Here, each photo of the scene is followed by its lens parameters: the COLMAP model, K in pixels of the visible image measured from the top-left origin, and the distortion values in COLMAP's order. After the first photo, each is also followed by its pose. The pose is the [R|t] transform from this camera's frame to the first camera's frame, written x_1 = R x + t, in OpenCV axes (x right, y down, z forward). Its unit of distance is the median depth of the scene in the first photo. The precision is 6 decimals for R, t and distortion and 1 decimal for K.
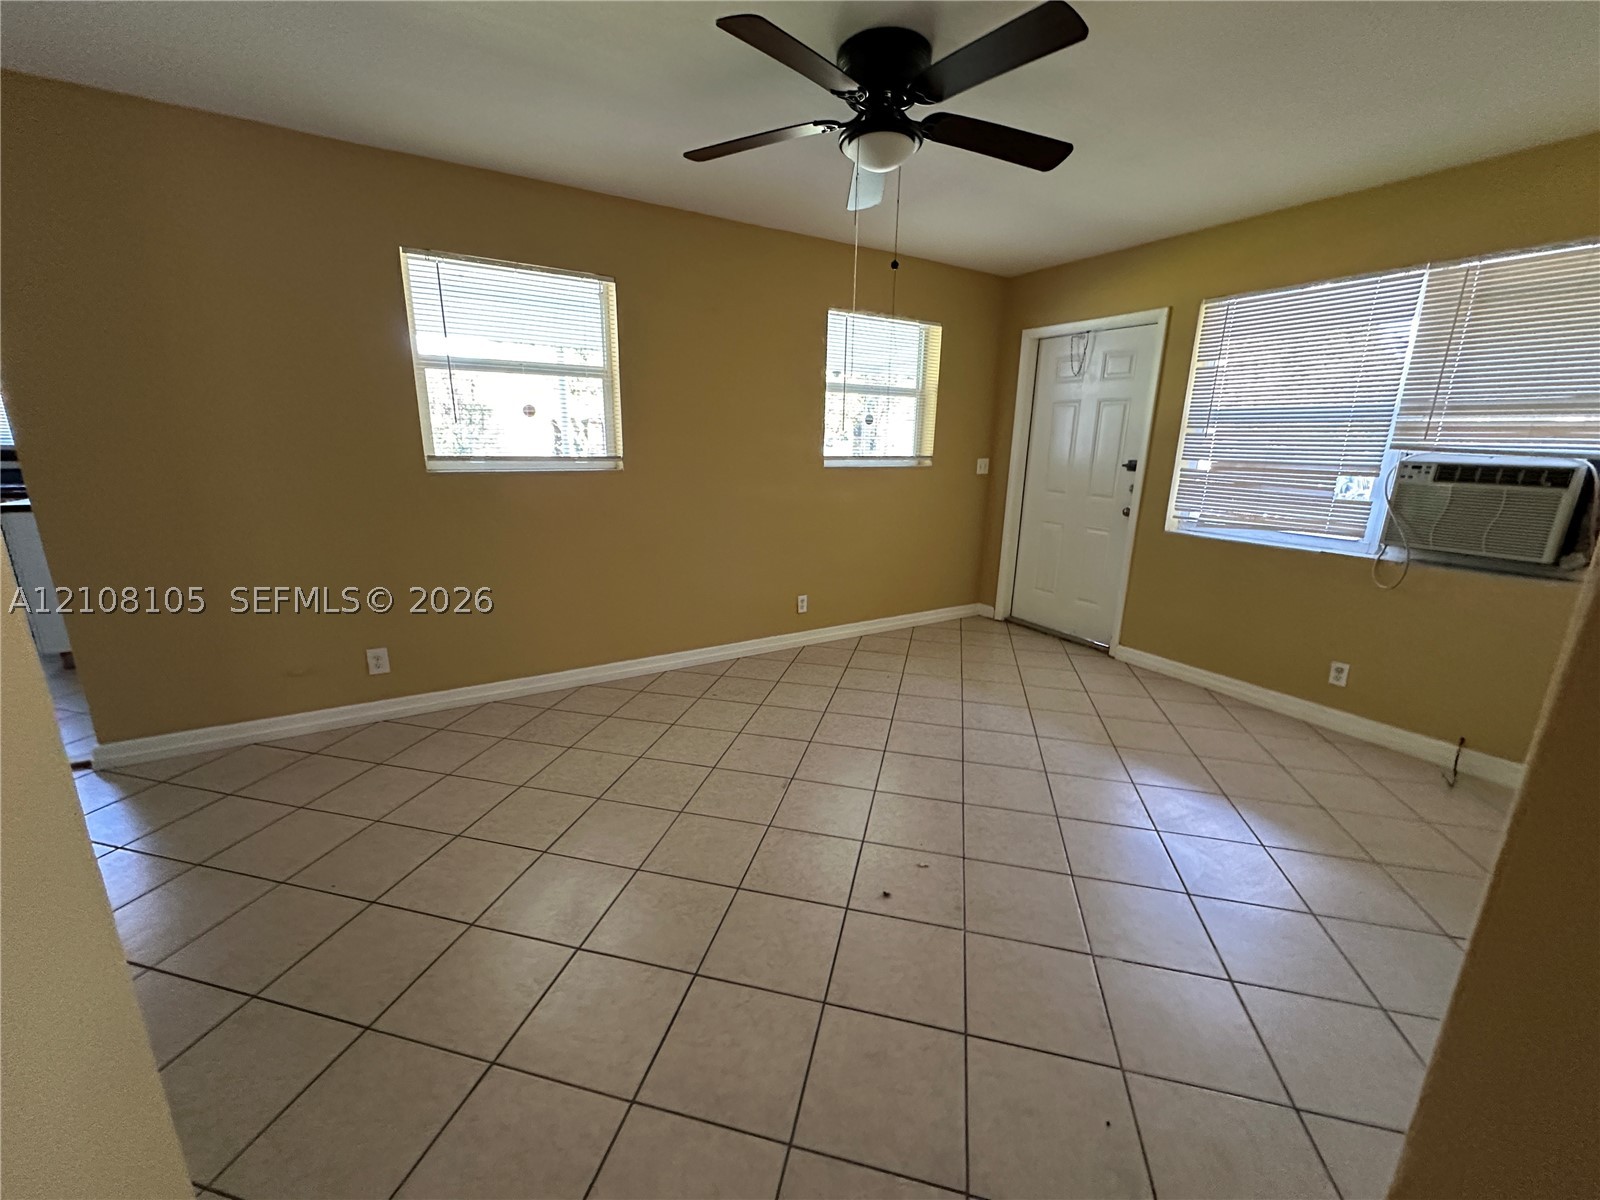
lens RADIAL K [[637.3, 0, 797.0], [0, 637.3, 601.0], [0, 0, 1]] dist [-0.003692, 0.000293]
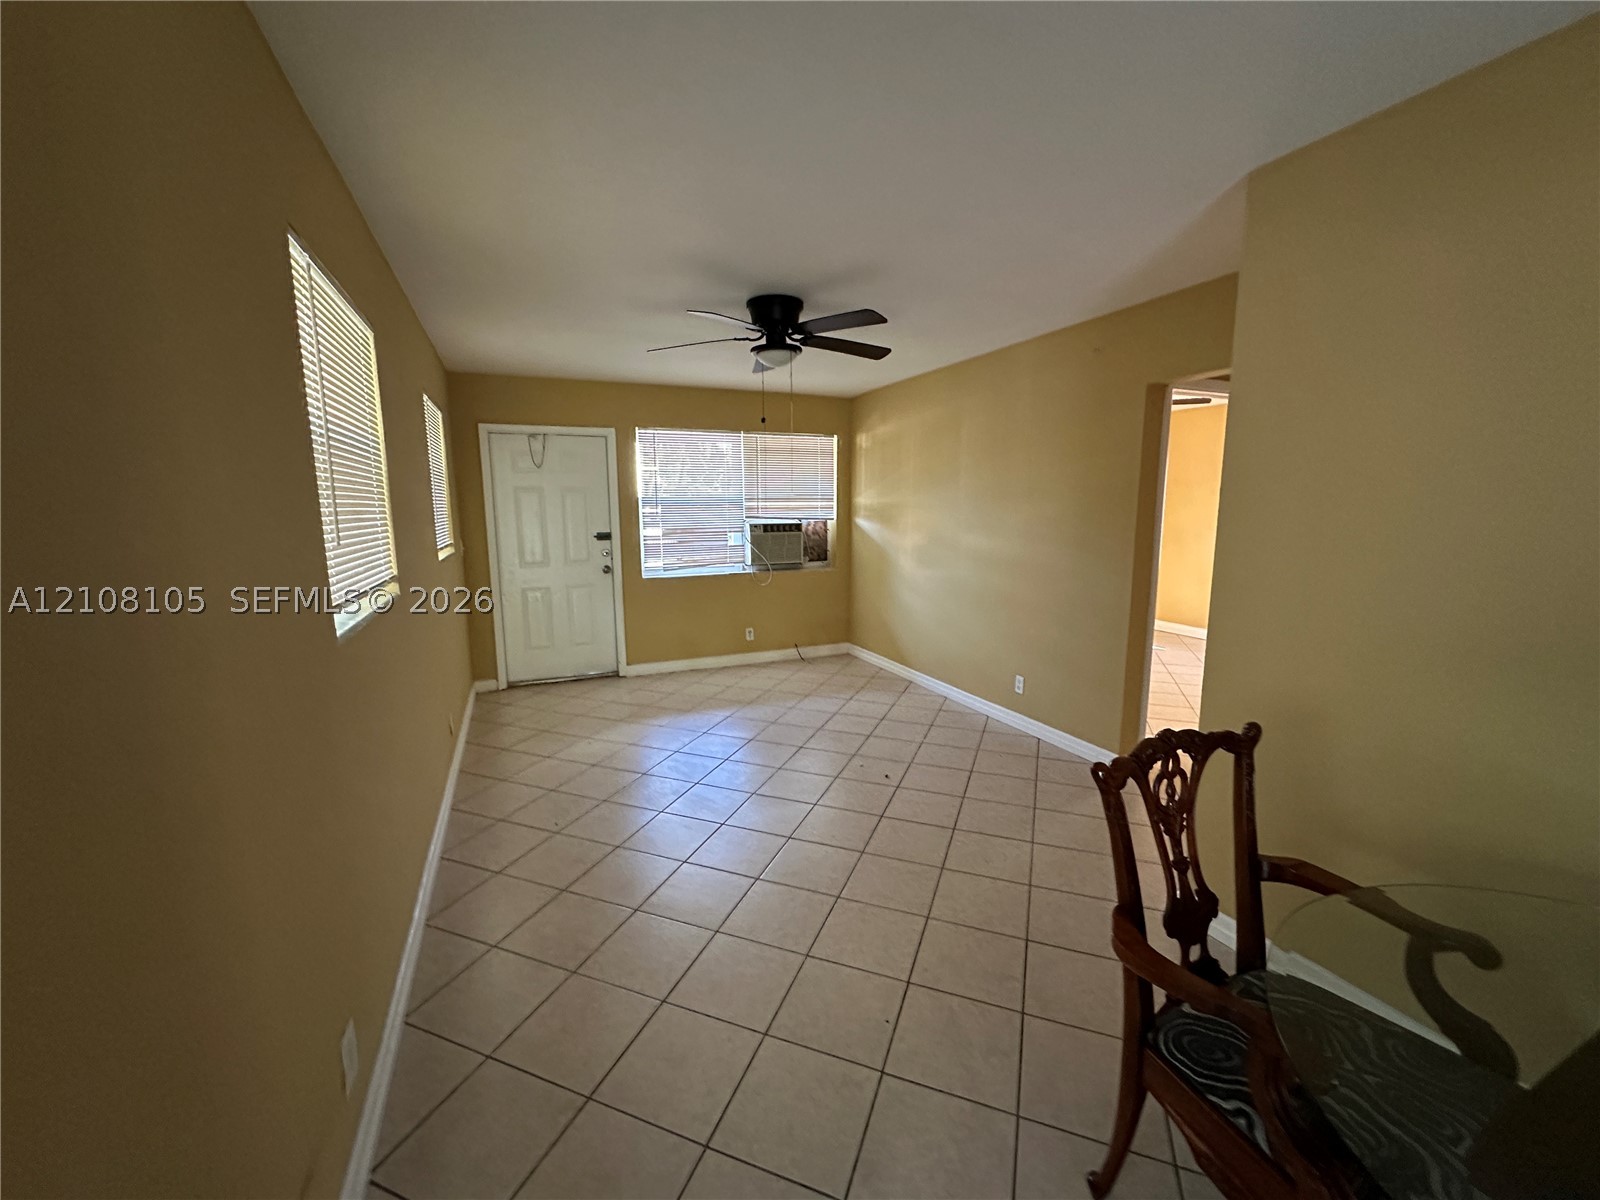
lens RADIAL K [[637.3, 0, 797.0], [0, 637.3, 601.0], [0, 0, 1]] dist [-0.003692, 0.000293]
pose [[0.130175, -0.166924, 0.977339, -0.903444], [0.256225, 0.957906, 0.129478, -0.177119], [-0.957812, 0.233564, 0.167465, 0.483135]]
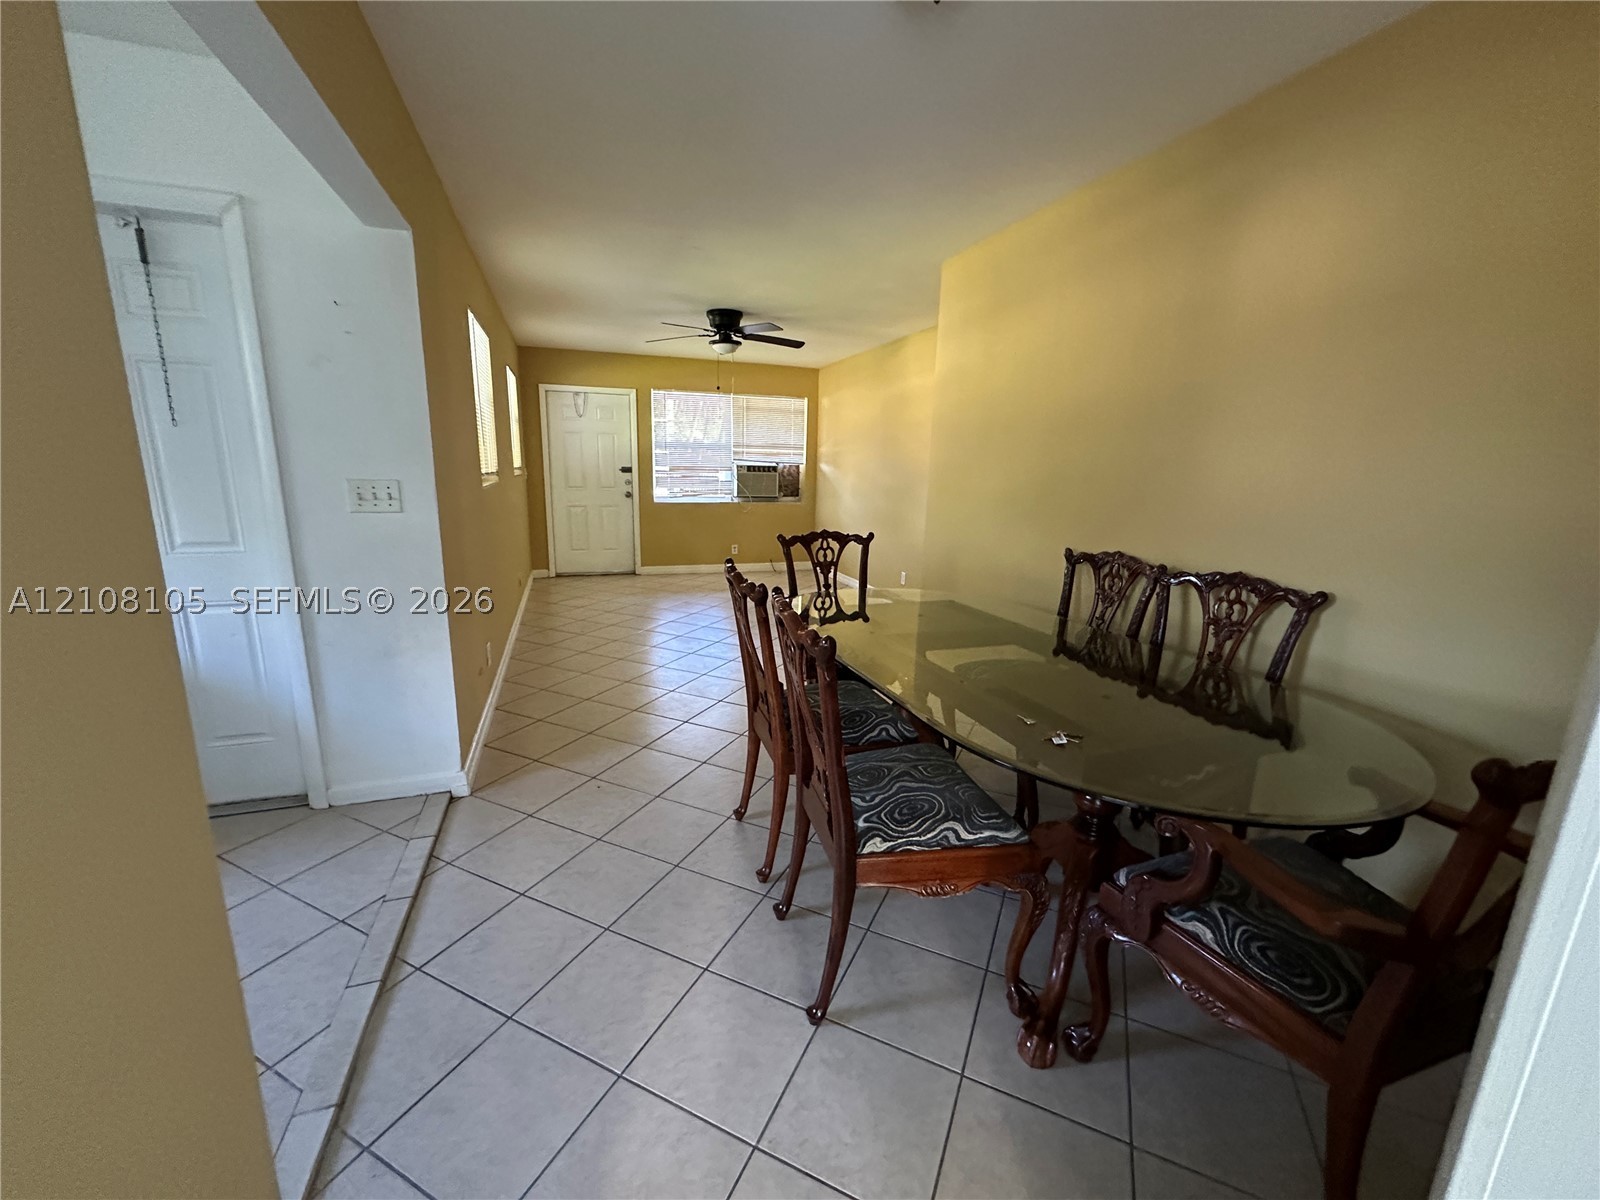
lens RADIAL K [[637.3, 0, 797.0], [0, 637.3, 601.0], [0, 0, 1]] dist [-0.003692, 0.000293]
pose [[0.202609, -0.217722, 0.954750, -1.435441], [0.227128, 0.958832, 0.170453, -0.058331], [-0.952556, 0.182315, 0.243719, 0.173071]]
